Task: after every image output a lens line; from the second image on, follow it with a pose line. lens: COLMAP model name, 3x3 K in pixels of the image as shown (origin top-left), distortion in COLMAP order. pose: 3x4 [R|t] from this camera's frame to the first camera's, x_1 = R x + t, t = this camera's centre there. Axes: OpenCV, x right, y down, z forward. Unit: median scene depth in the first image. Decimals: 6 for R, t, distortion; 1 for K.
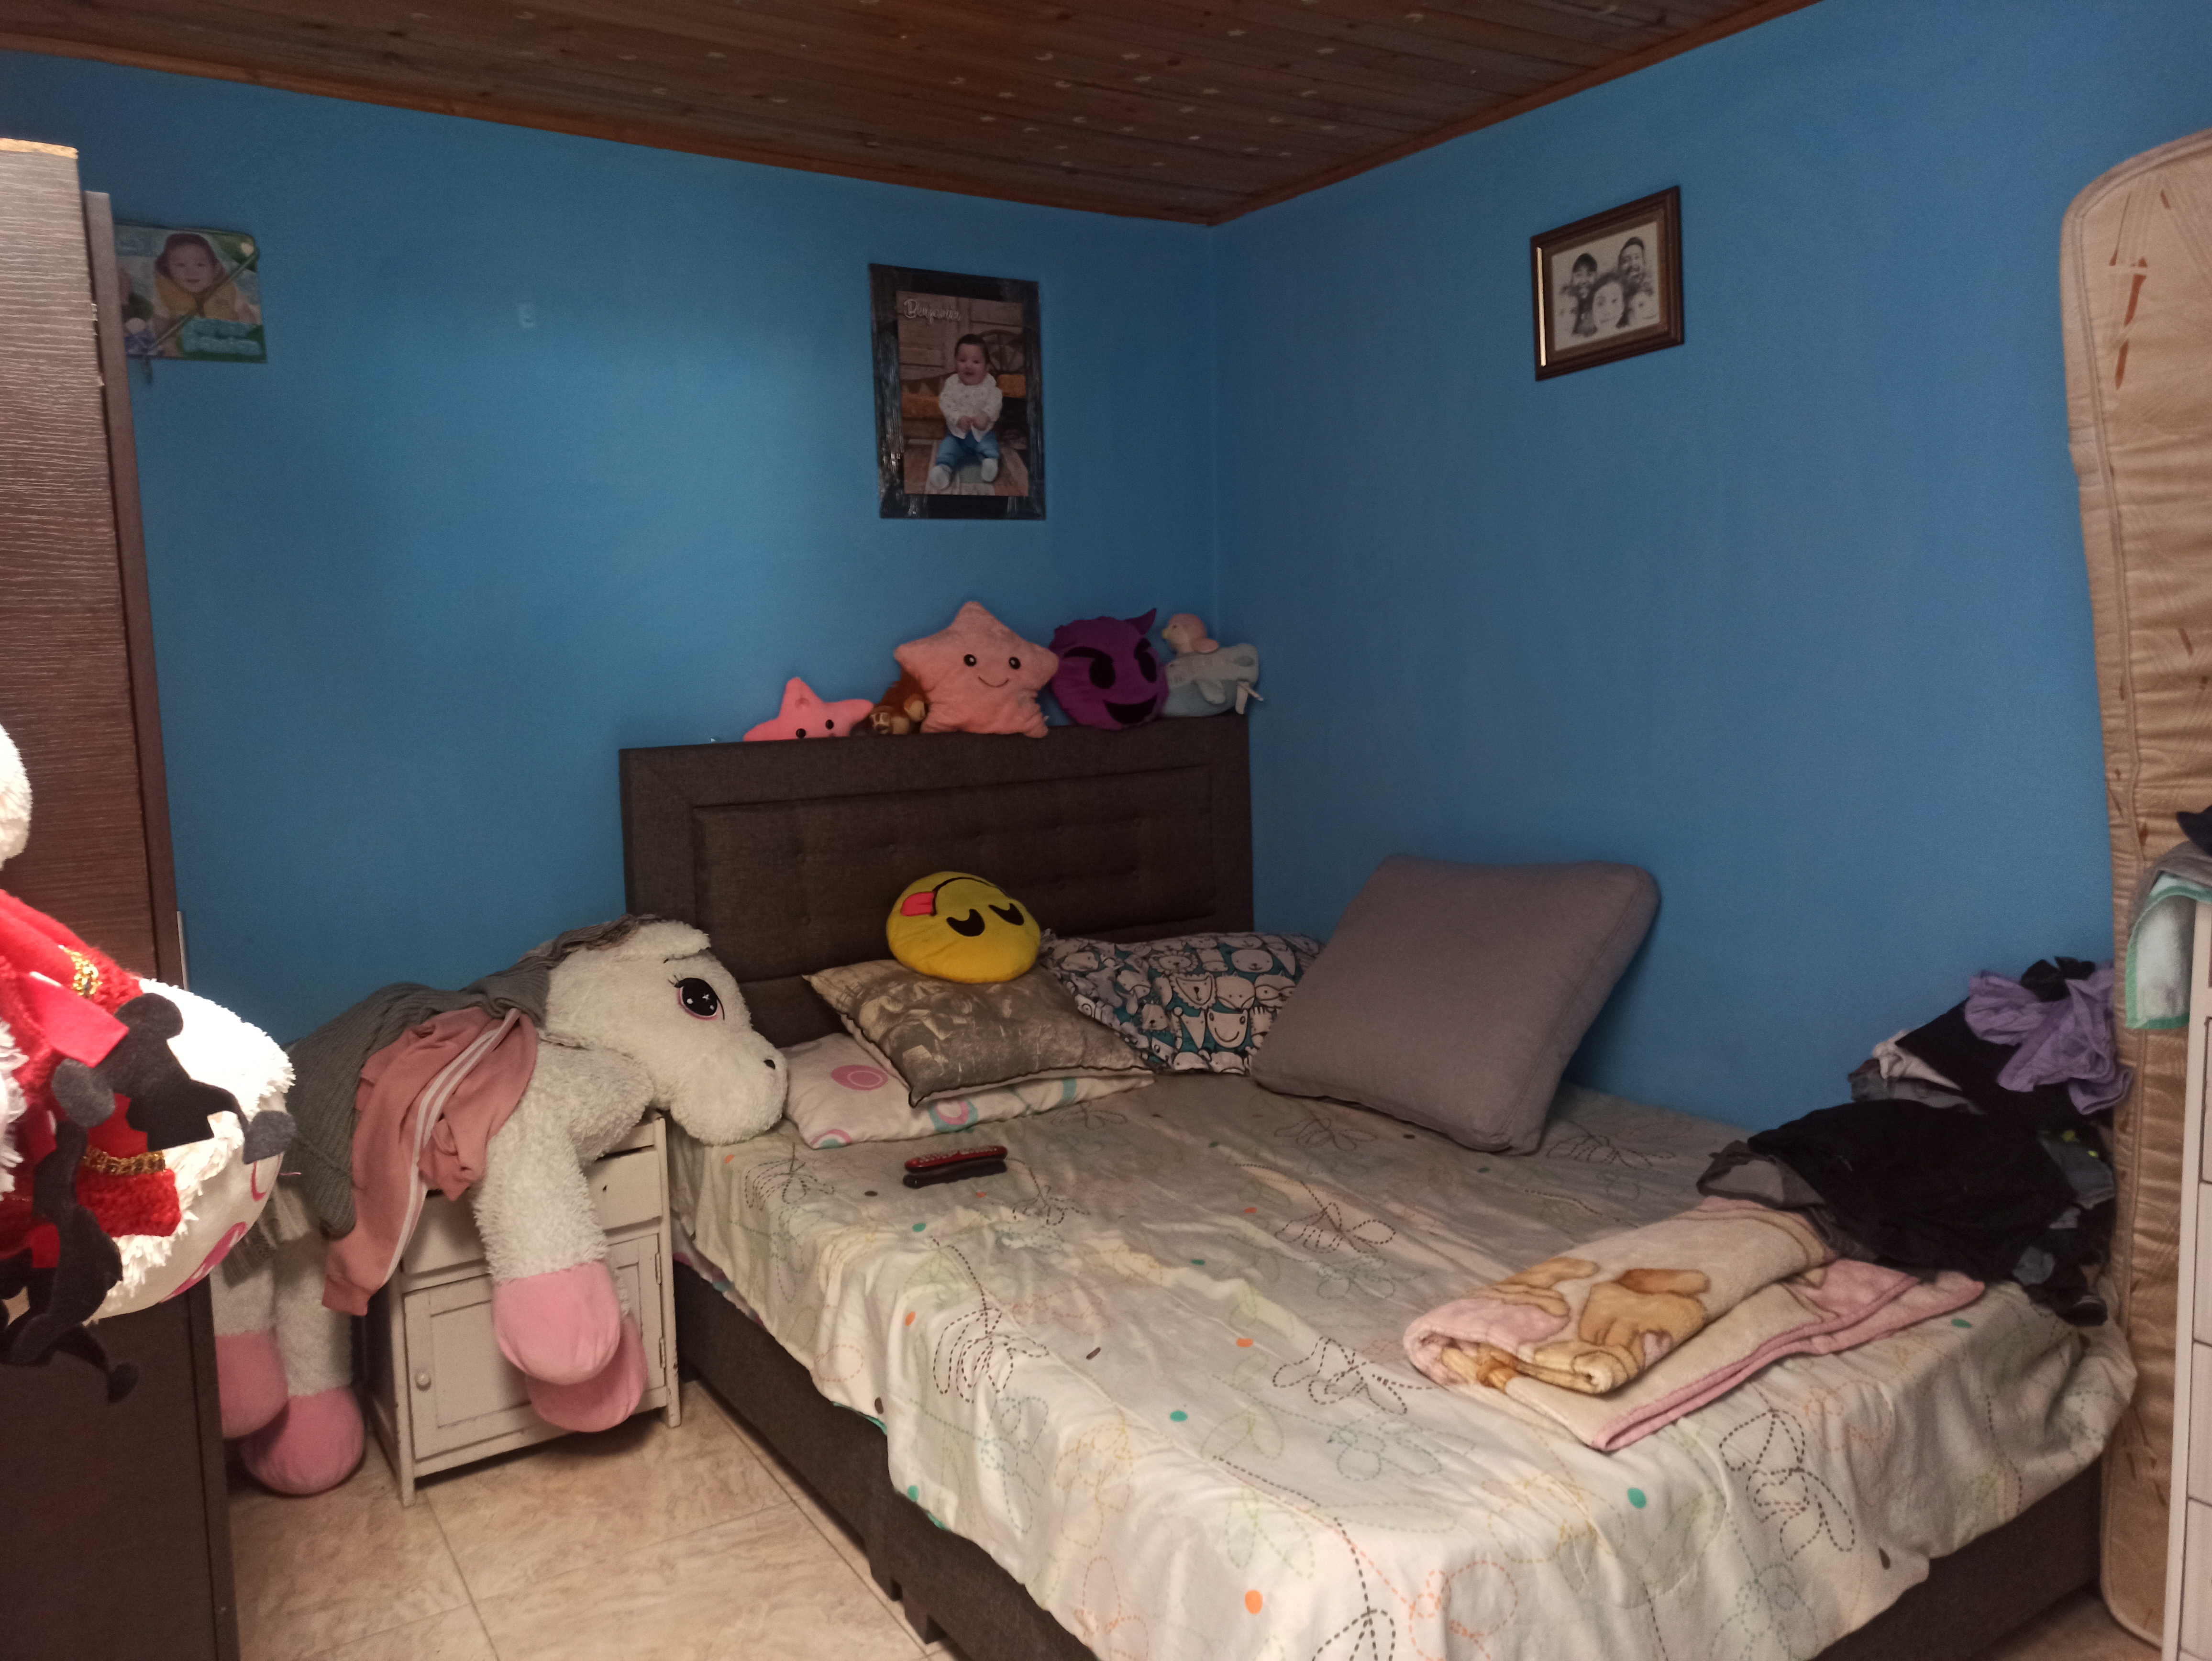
lens RADIAL K [[1636.4, 0, 1119.7], [0, 1636.4, 822.1], [0, 0, 1]] dist [0.012893, -0.005347]
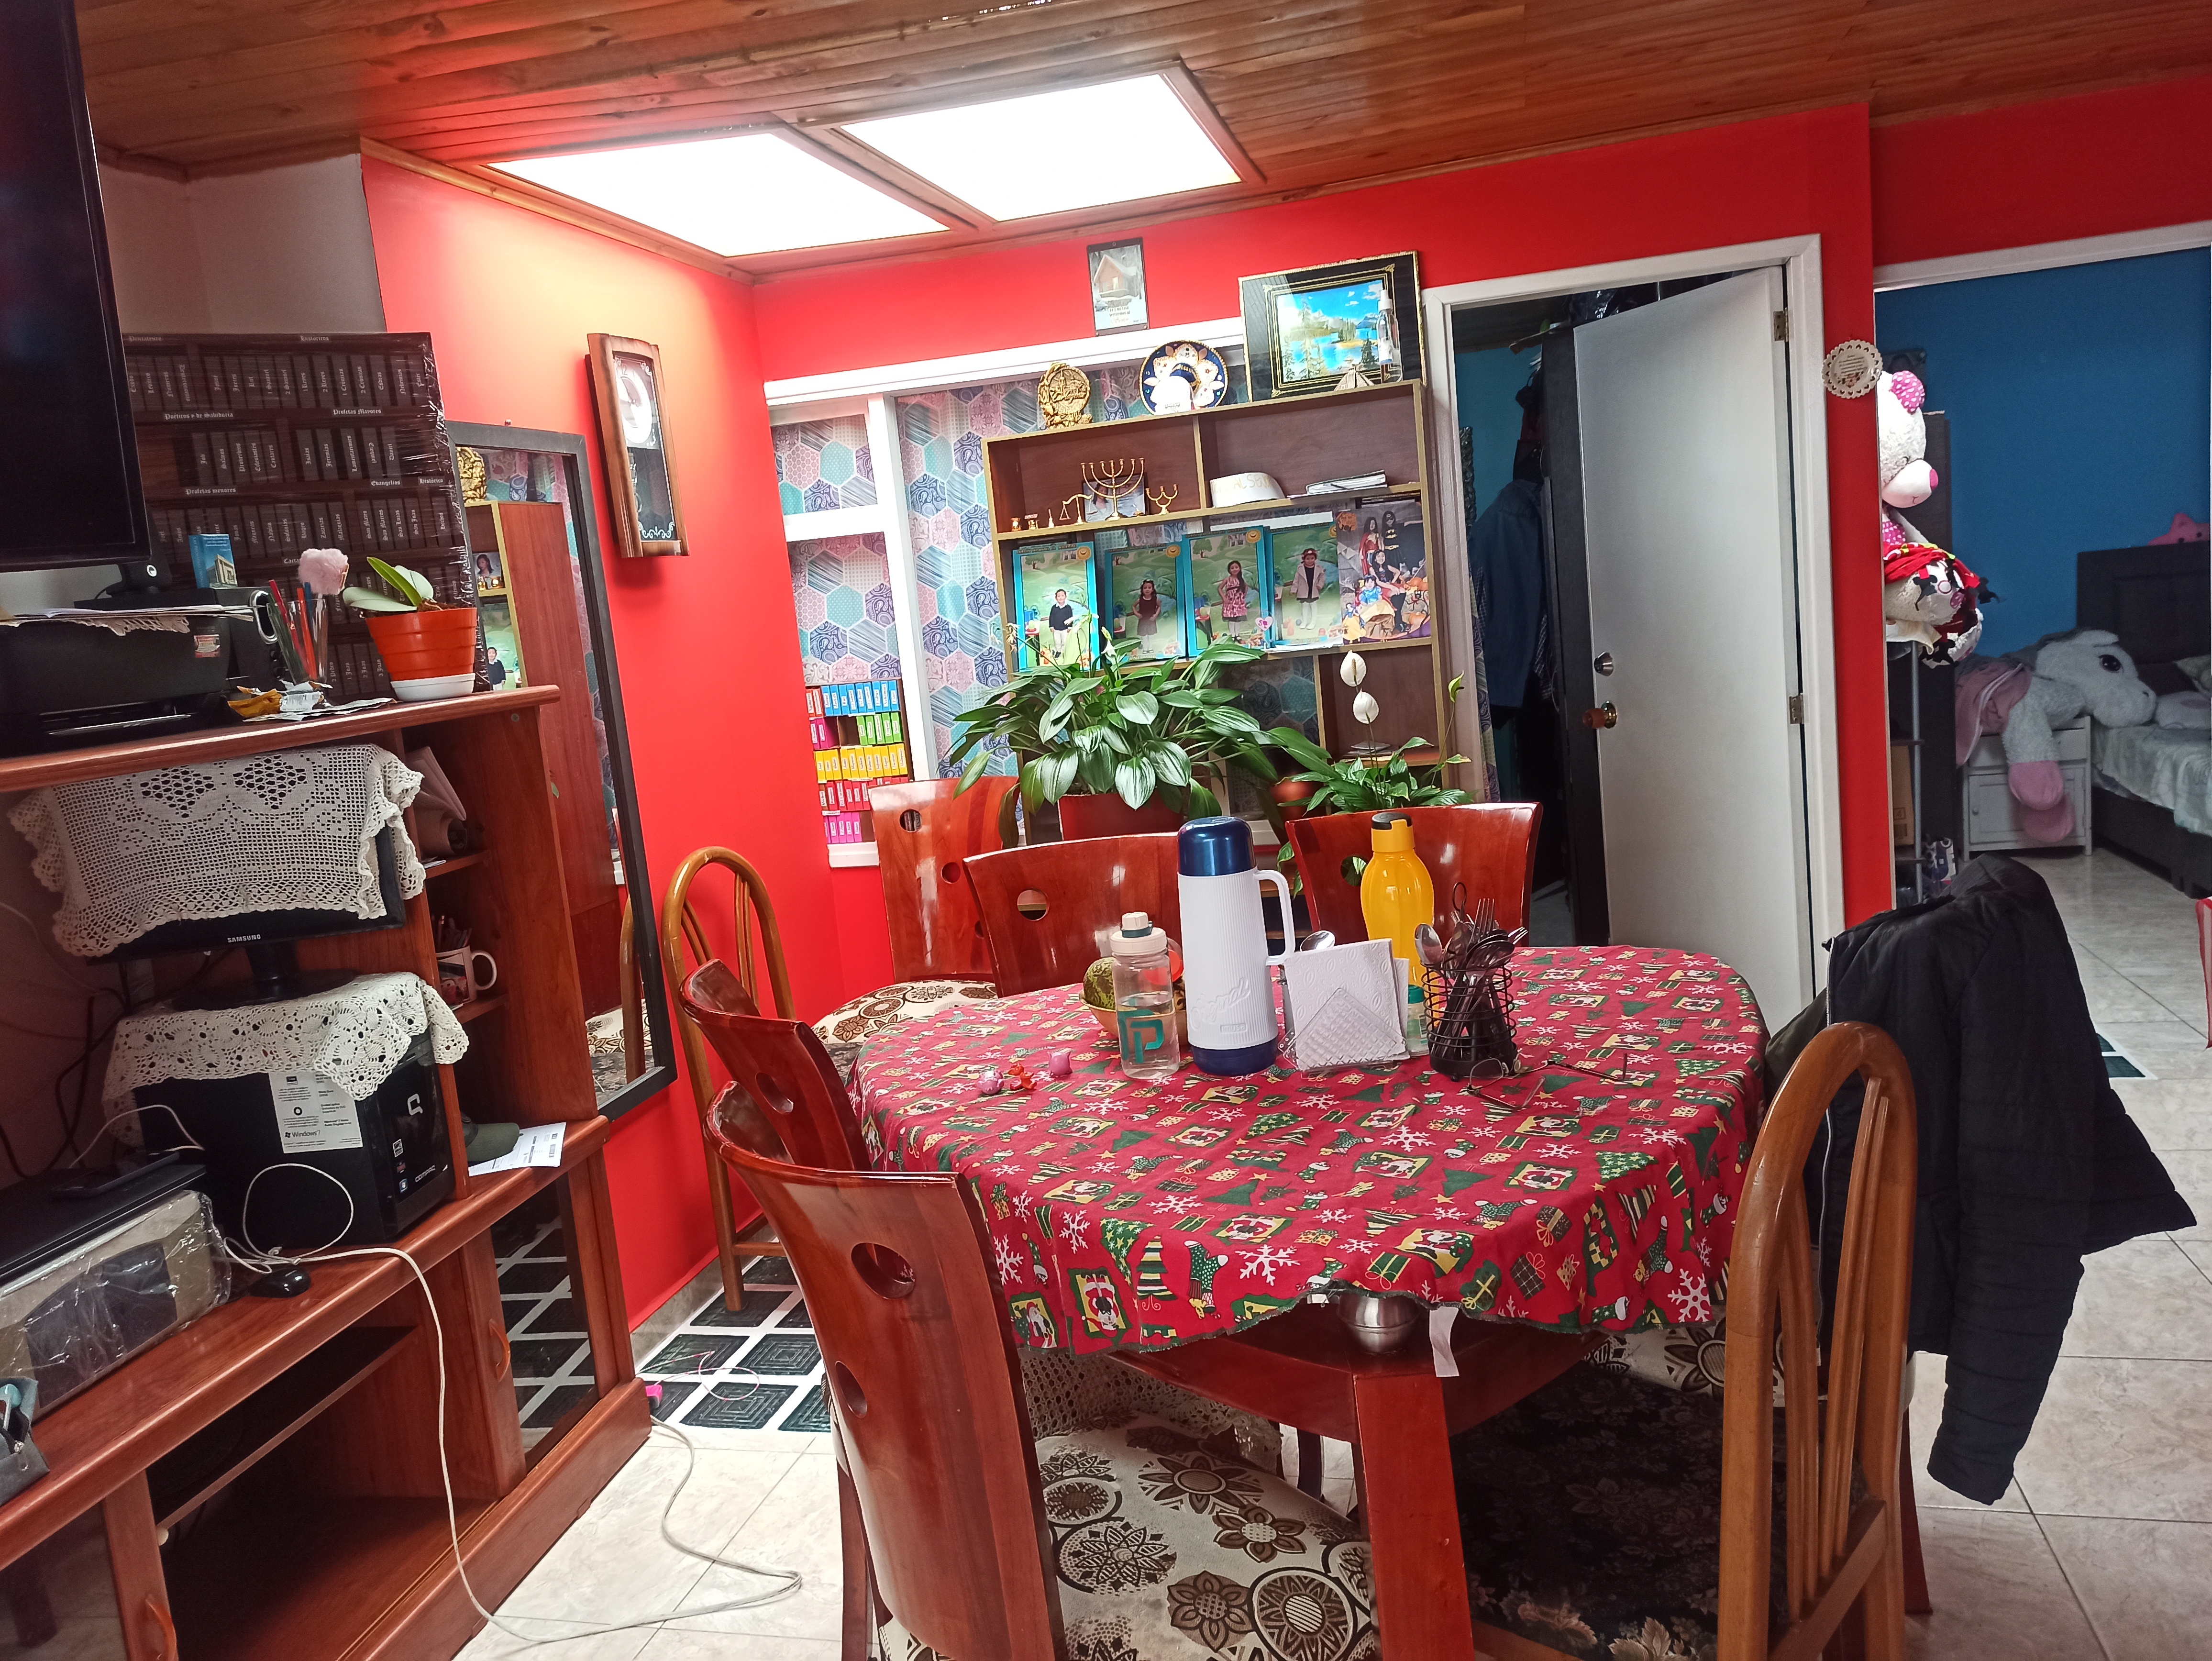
lens RADIAL K [[1636.4, 0, 1121.7], [0, 1636.4, 833.9], [0, 0, 1]] dist [0.012893, -0.005347]
pose [[0.673125, 0.068120, -0.736385, 0.510971], [0.001156, 0.995650, 0.093160, 0.133389], [0.739528, -0.063560, 0.670118, -1.541264]]
